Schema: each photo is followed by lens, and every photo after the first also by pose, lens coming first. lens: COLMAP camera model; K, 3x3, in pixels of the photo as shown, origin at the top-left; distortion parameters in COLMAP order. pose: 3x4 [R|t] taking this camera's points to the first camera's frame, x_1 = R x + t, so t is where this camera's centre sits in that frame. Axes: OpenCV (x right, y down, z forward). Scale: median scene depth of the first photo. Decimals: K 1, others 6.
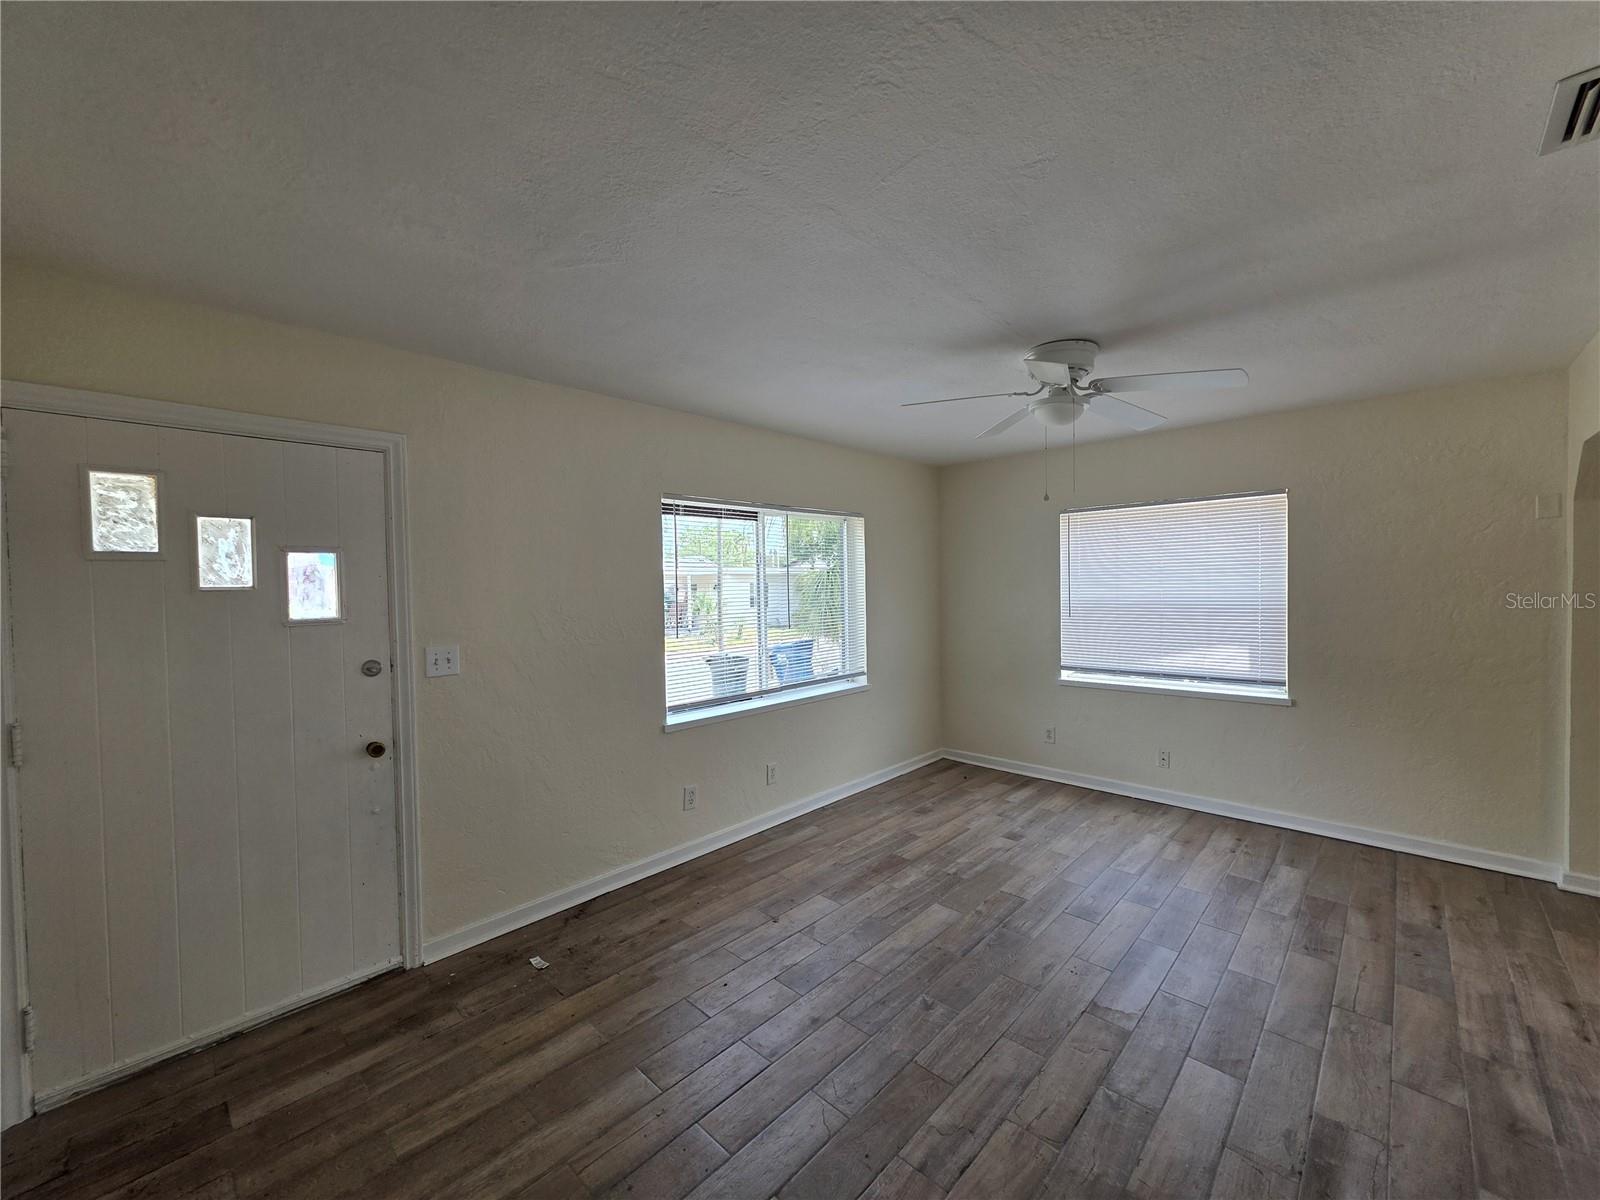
lens RADIAL K [[638.8, 0, 800.0], [0, 638.8, 600.0], [0, 0, 1]] dist [0.007285, 0.000982]
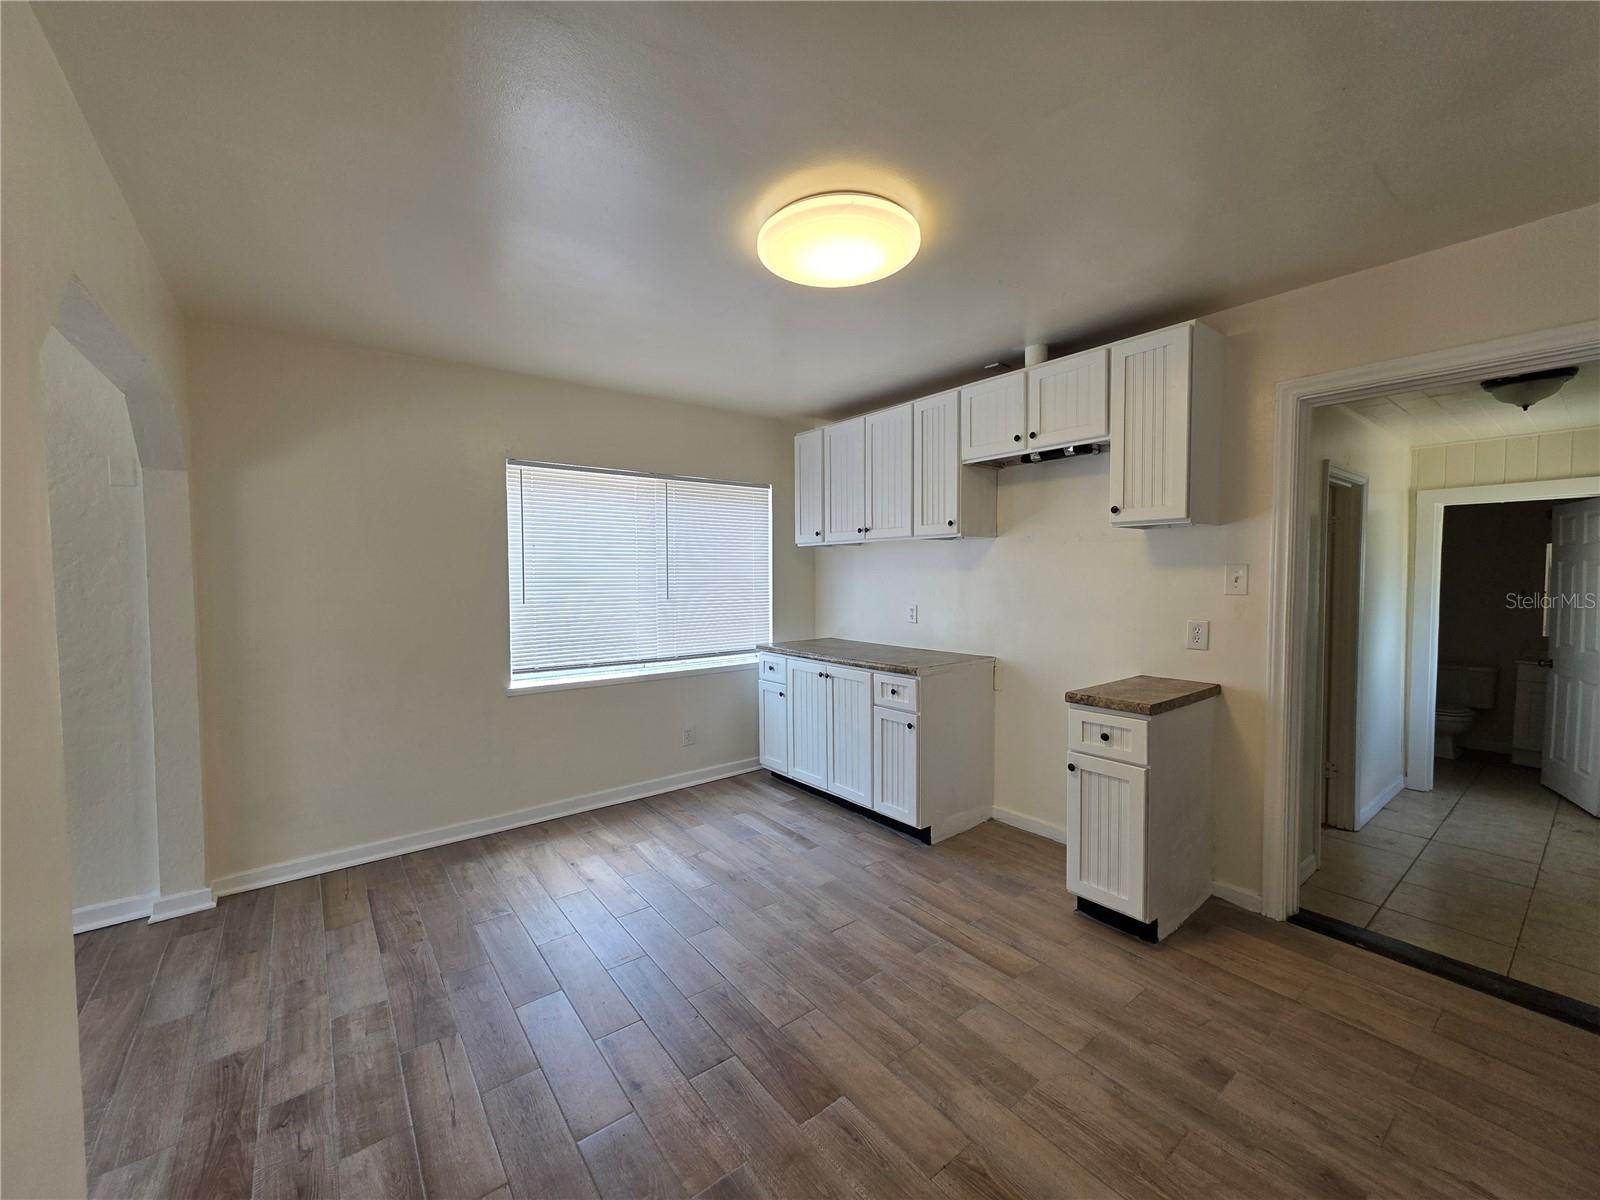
lens RADIAL K [[634.4, 0, 798.9], [0, 634.4, 599.2], [0, 0, 1]] dist [0.007626, -0.000019]
pose [[0.154860, -0.025620, 0.987604, 0.431895], [0.027606, 0.999386, 0.021597, 0.021969], [-0.987551, 0.023919, 0.155472, 0.011728]]
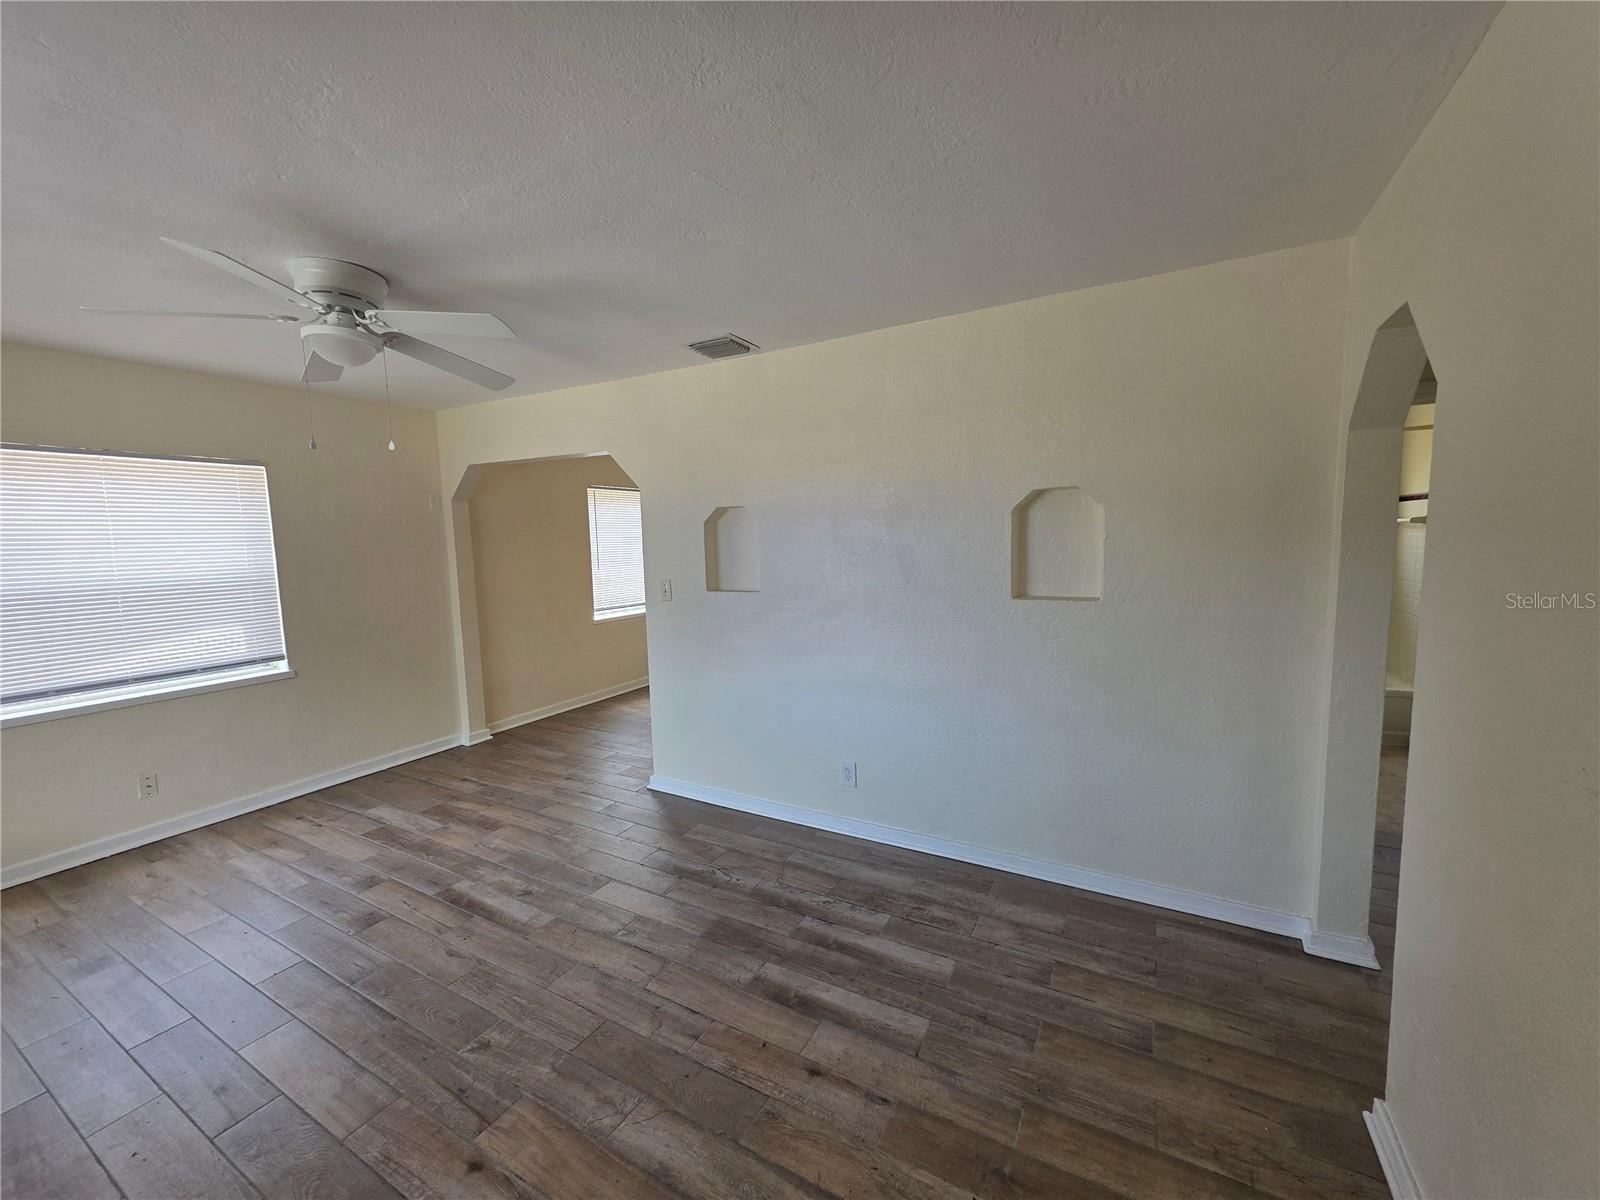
lens RADIAL K [[636.5, 0, 794.9], [0, 636.5, 602.8], [0, 0, 1]] dist [0.005641, 0.000454]
pose [[-0.243085, -0.076431, 0.966989, -0.455245], [0.055439, 0.994167, 0.092515, -0.002965], [-0.968420, 0.076098, -0.237429, 0.511322]]
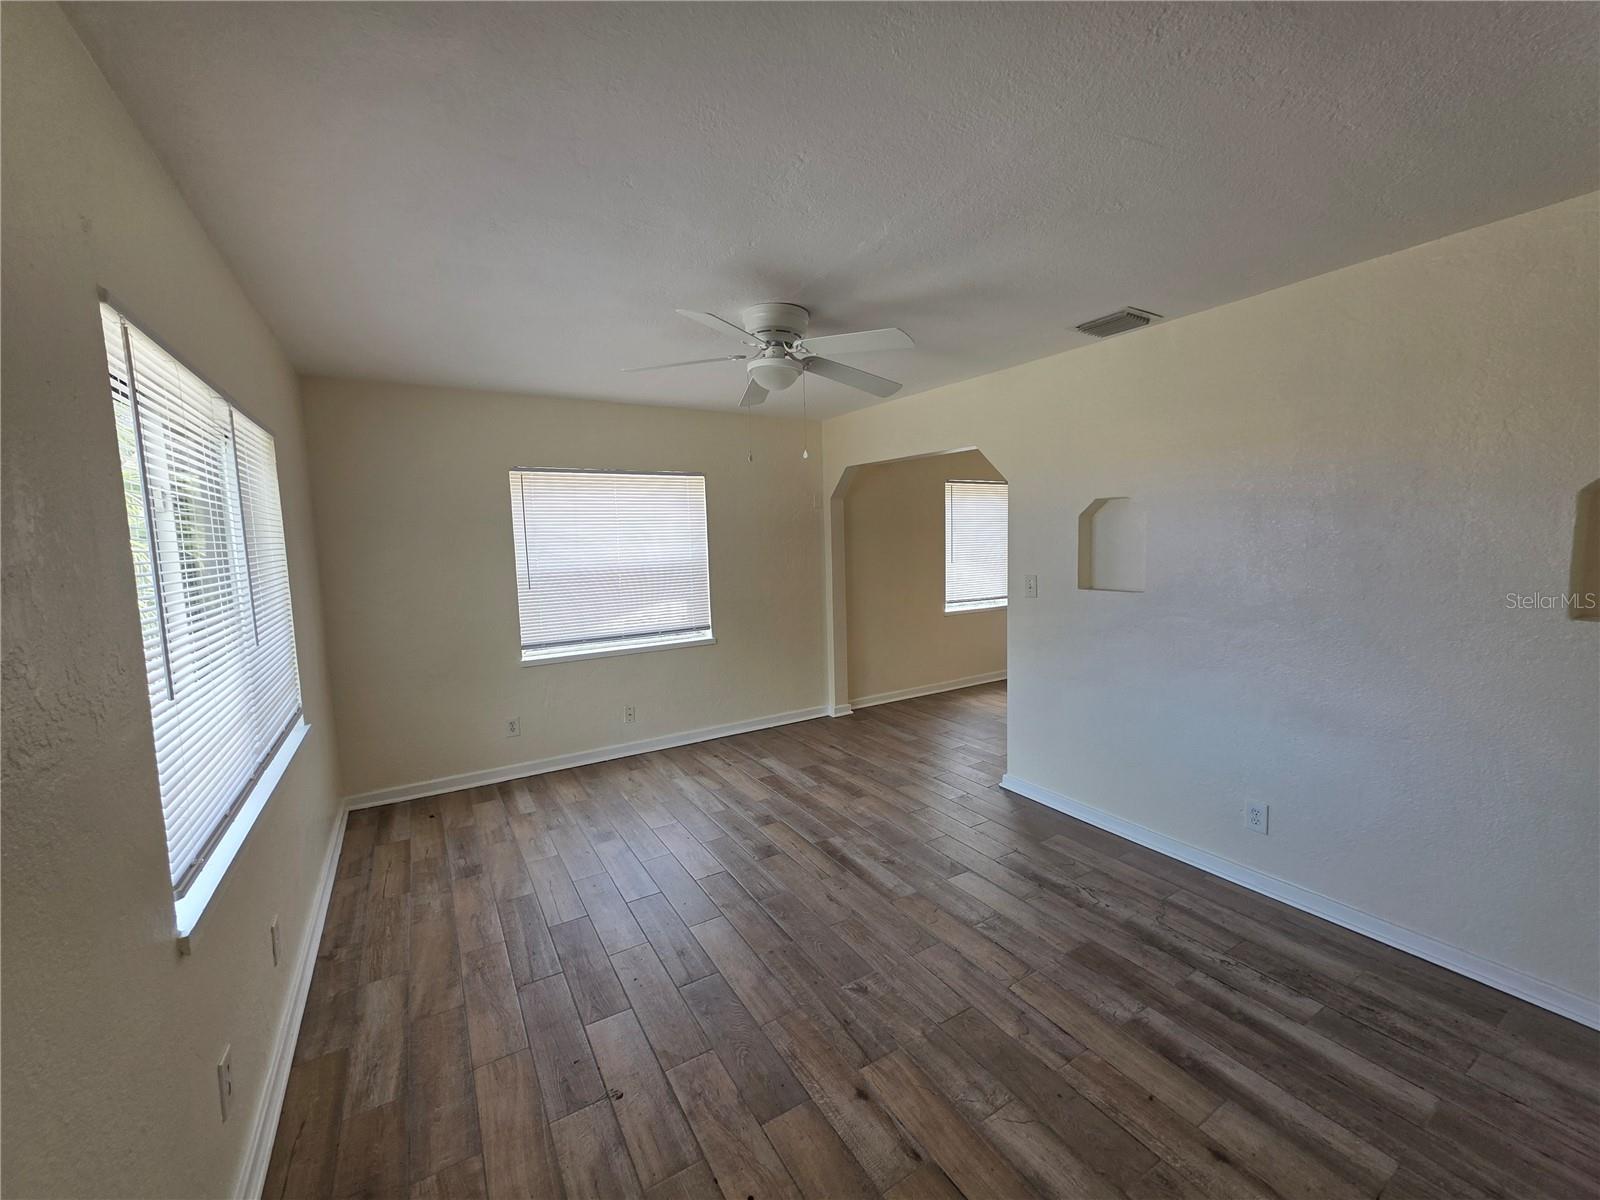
lens RADIAL K [[638.8, 0, 800.0], [0, 638.8, 600.0], [0, 0, 1]] dist [0.007285, 0.000982]
pose [[0.258681, -0.083238, 0.962370, -0.463966], [0.046524, 0.996198, 0.073659, -0.008719], [-0.964842, 0.025719, 0.261570, 0.558009]]
